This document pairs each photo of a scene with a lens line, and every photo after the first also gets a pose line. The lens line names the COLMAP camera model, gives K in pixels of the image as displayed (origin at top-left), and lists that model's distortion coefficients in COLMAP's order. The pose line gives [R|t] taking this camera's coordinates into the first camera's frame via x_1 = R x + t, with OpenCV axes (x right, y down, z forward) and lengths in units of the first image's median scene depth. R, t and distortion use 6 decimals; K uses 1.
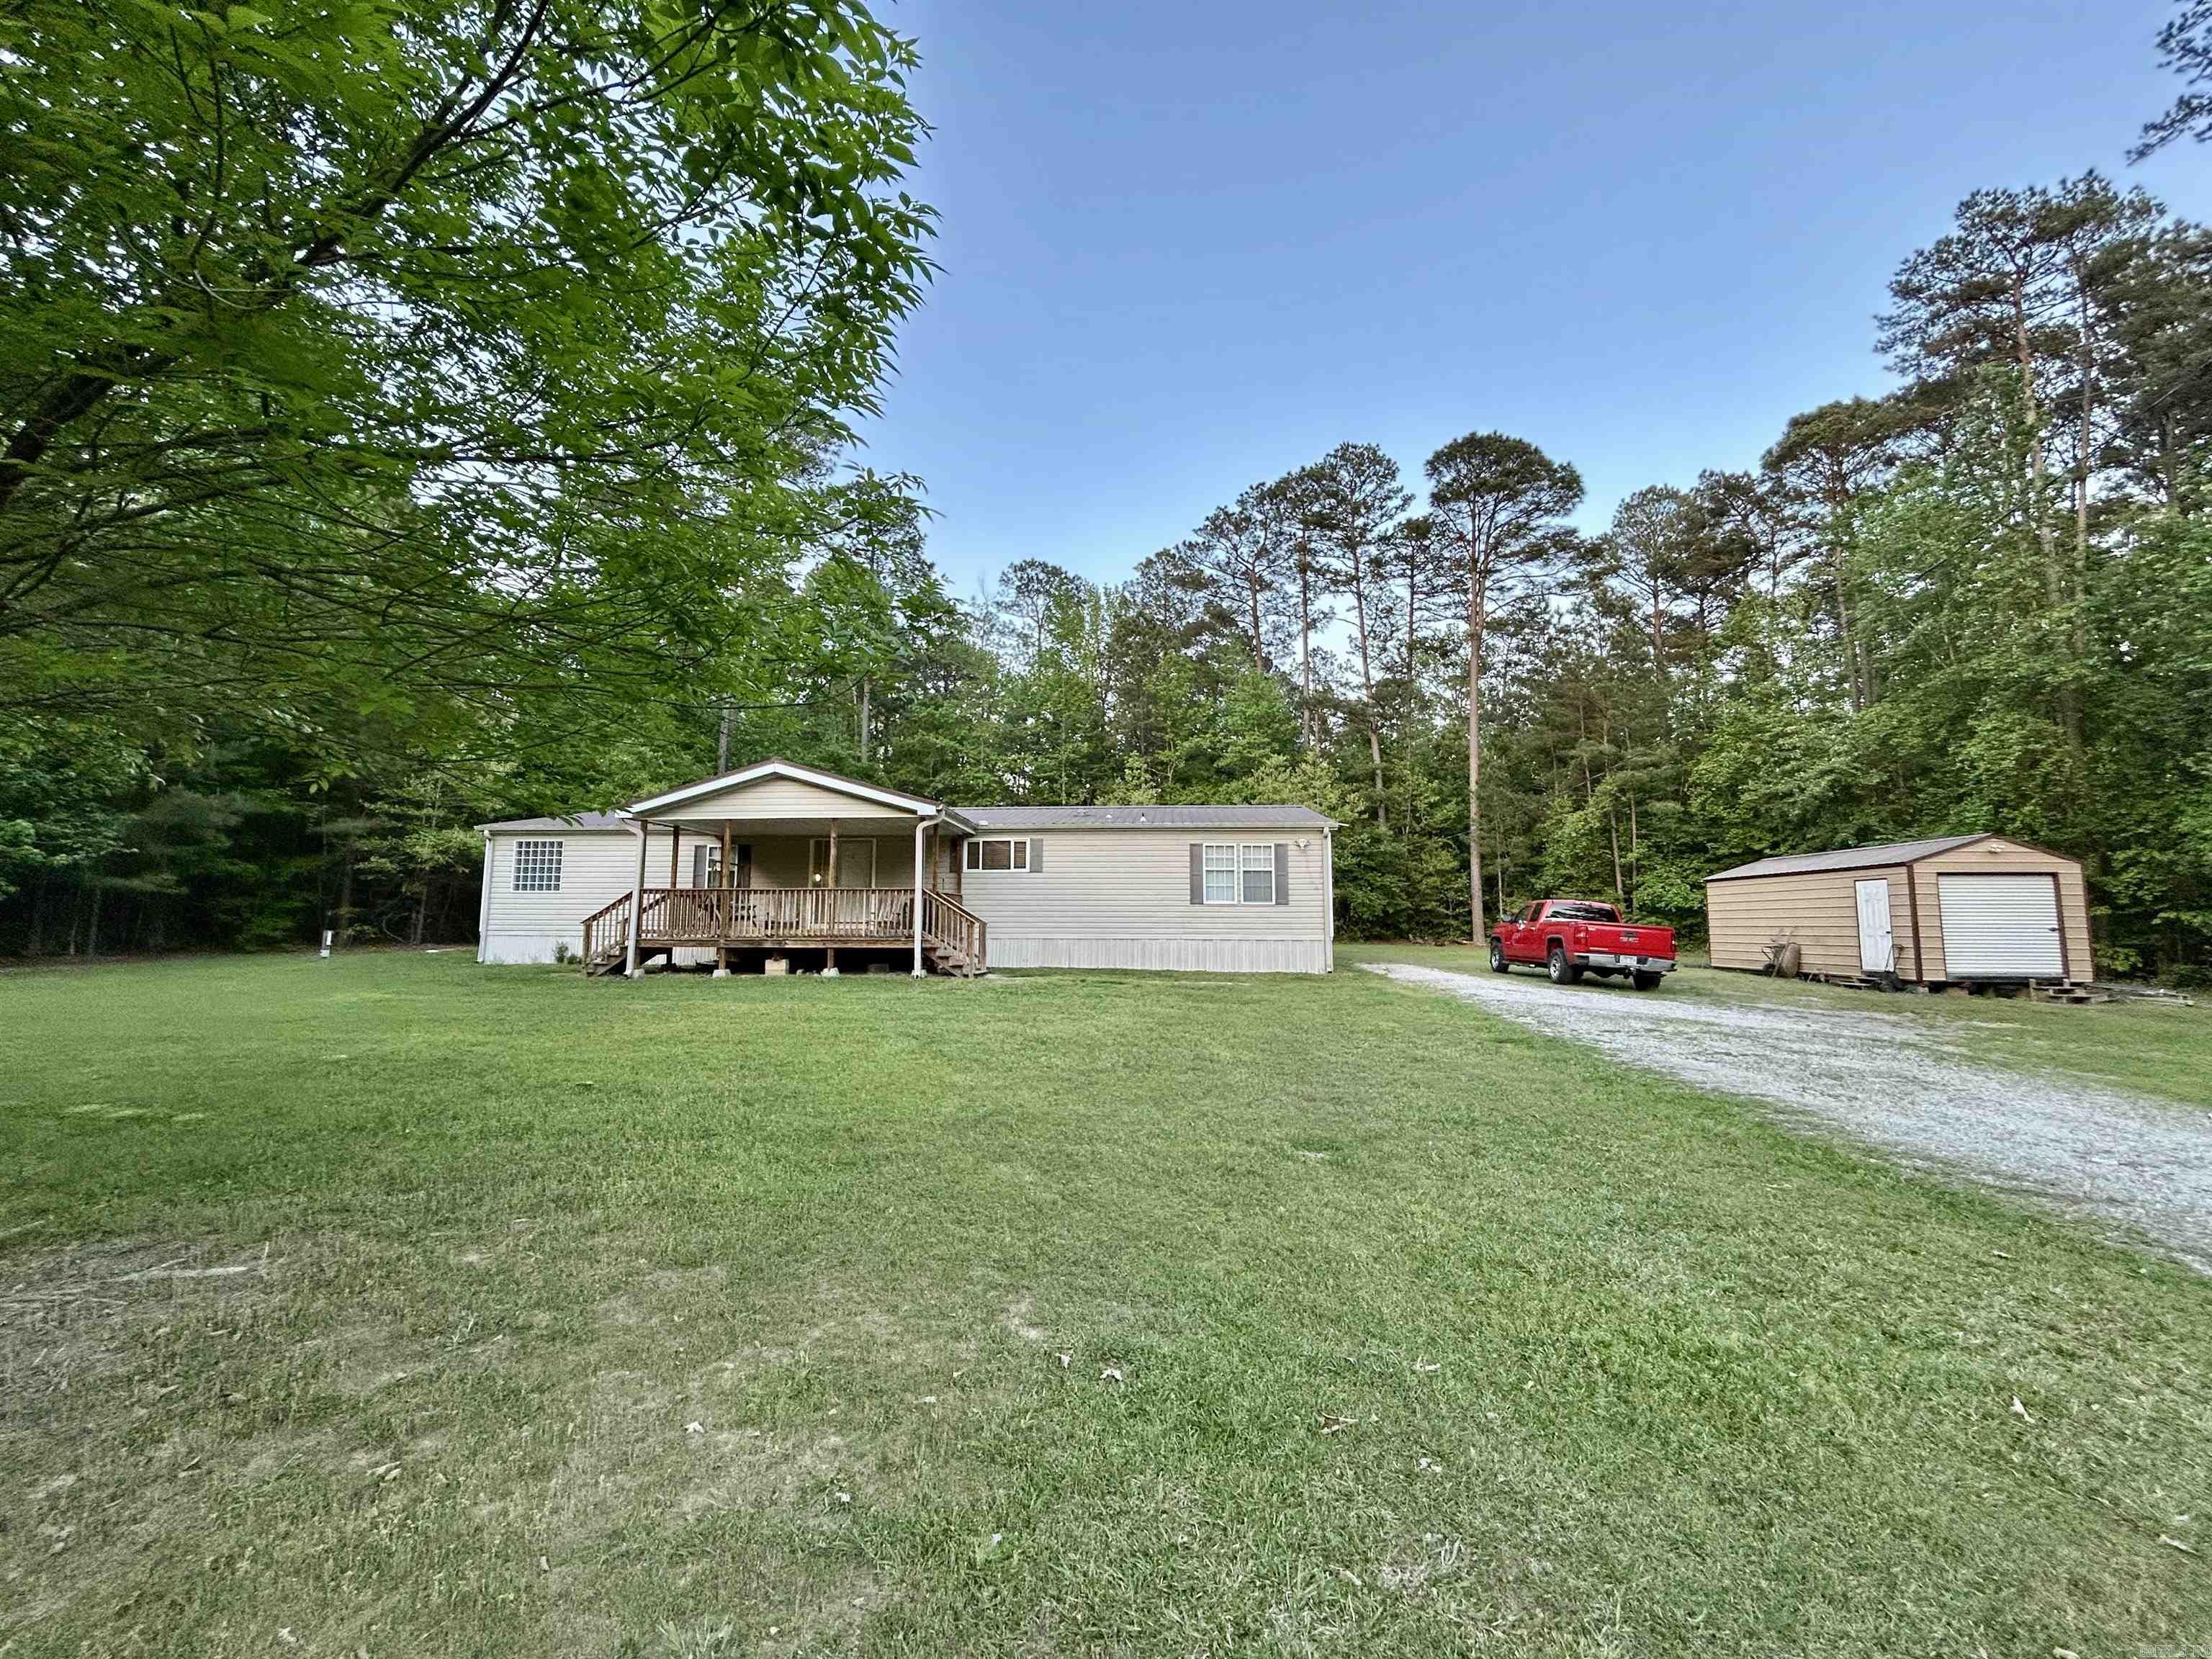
lens RADIAL K [[893.5, 0, 1103.2], [0, 893.5, 830.8], [0, 0, 1]] dist [-0.000955, 0.000246]
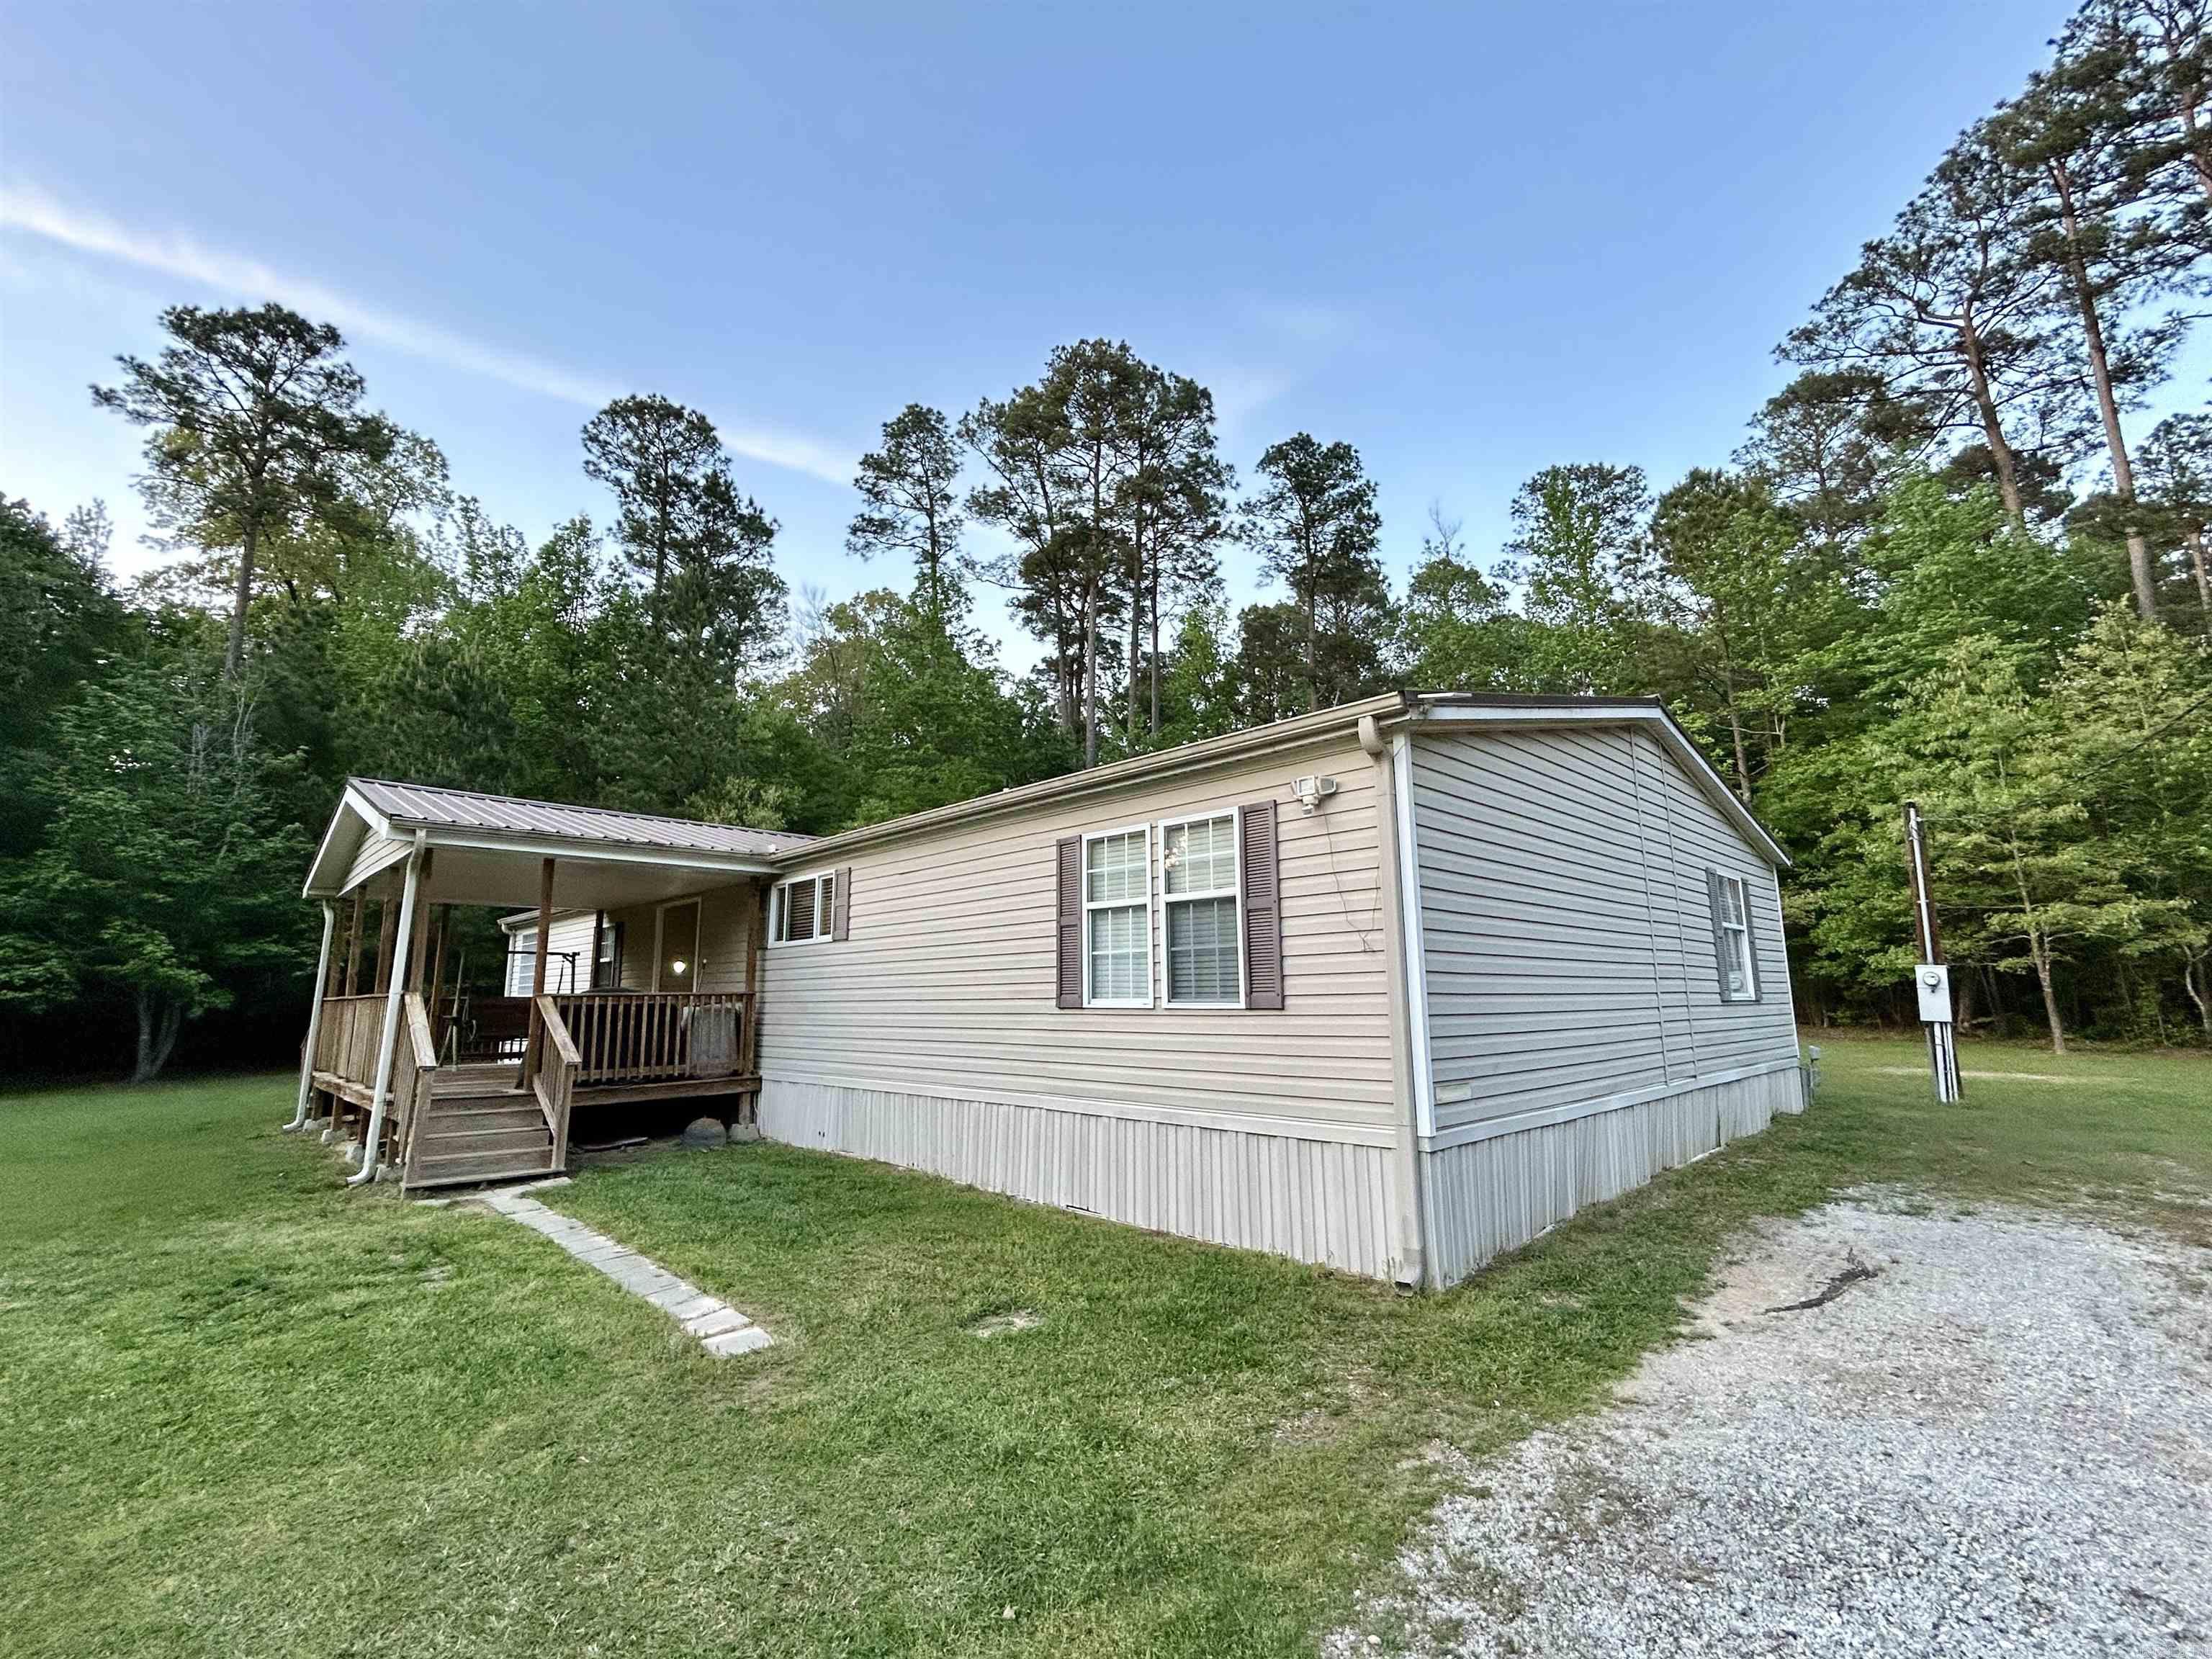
lens RADIAL K [[969.5, 0, 1104.7], [0, 969.5, 835.4], [0, 0, 1]] dist [-0.001290, -0.000520]
pose [[0.748094, -0.123210, -0.652054, 0.364376], [0.083935, 0.992289, -0.091202, 0.049279], [0.658263, 0.013497, 0.752667, 0.707584]]
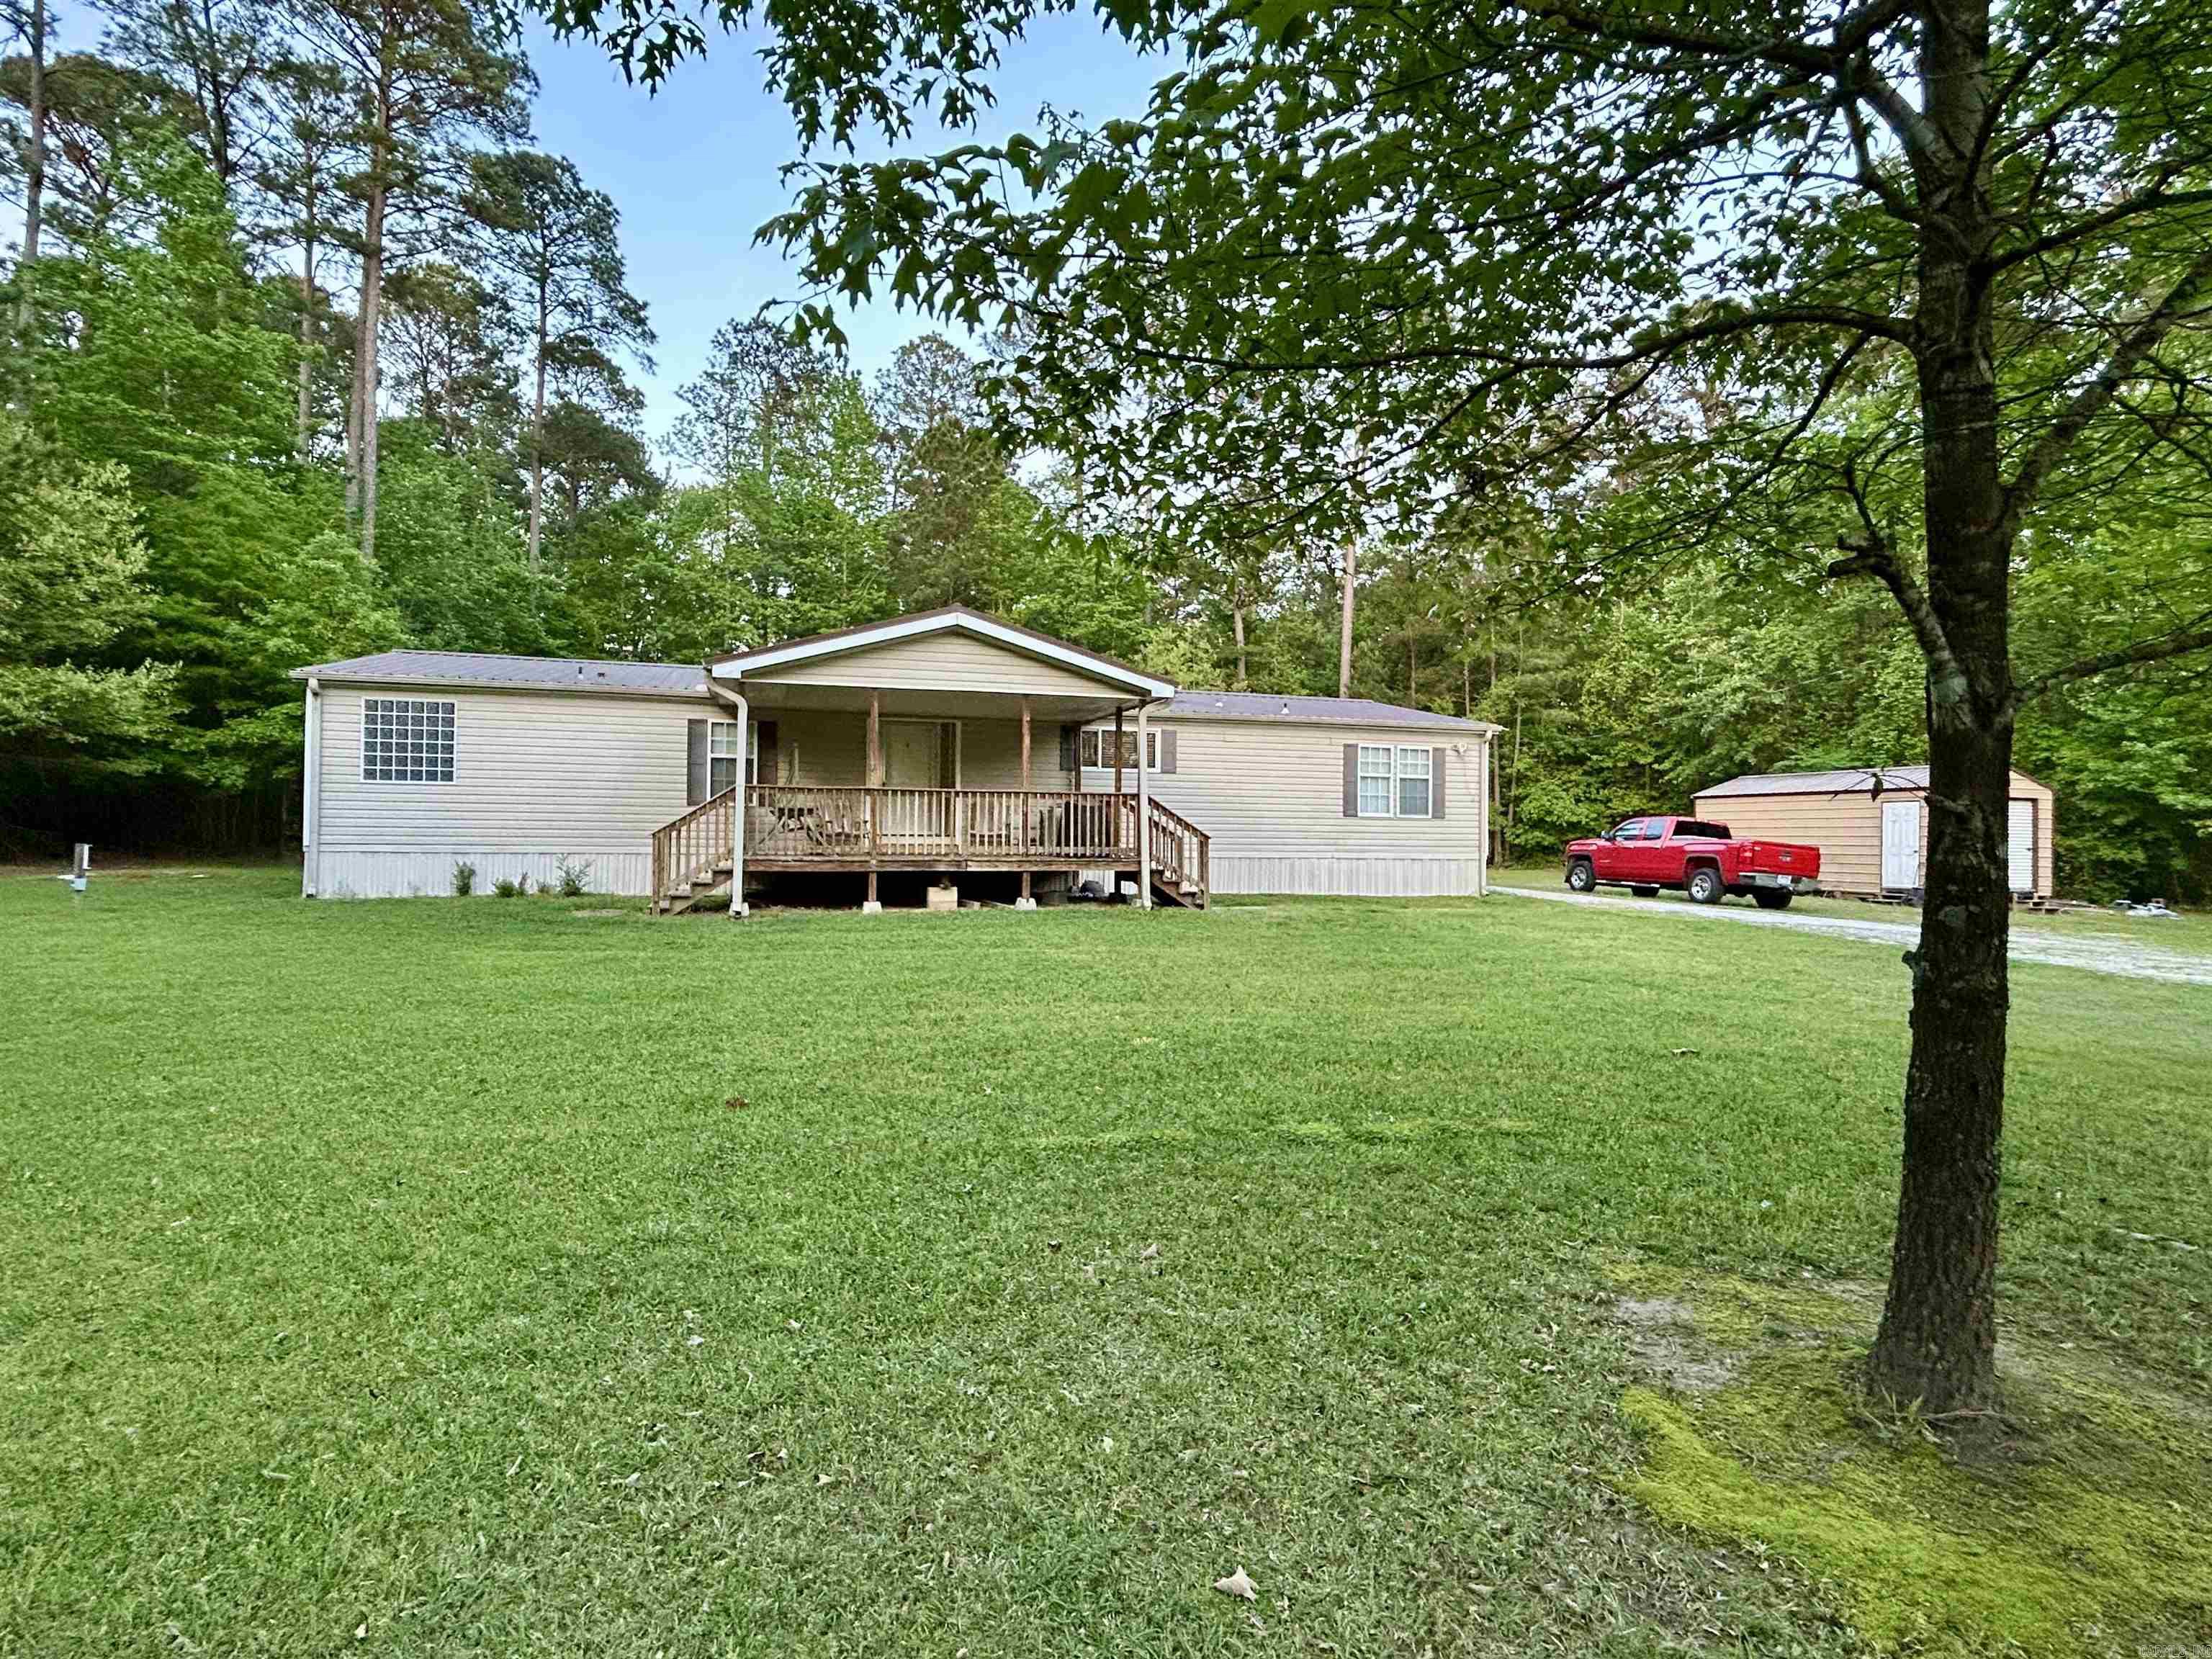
lens RADIAL K [[1145.2, 0, 1102.4], [0, 1145.2, 827.7], [0, 0, 1]] dist [-0.002030, -0.000534]
pose [[0.932569, 0.009212, 0.360874, -0.490253], [-0.045331, 0.994750, 0.091751, 0.004520], [-0.358134, -0.101923, 0.928090, 0.083802]]
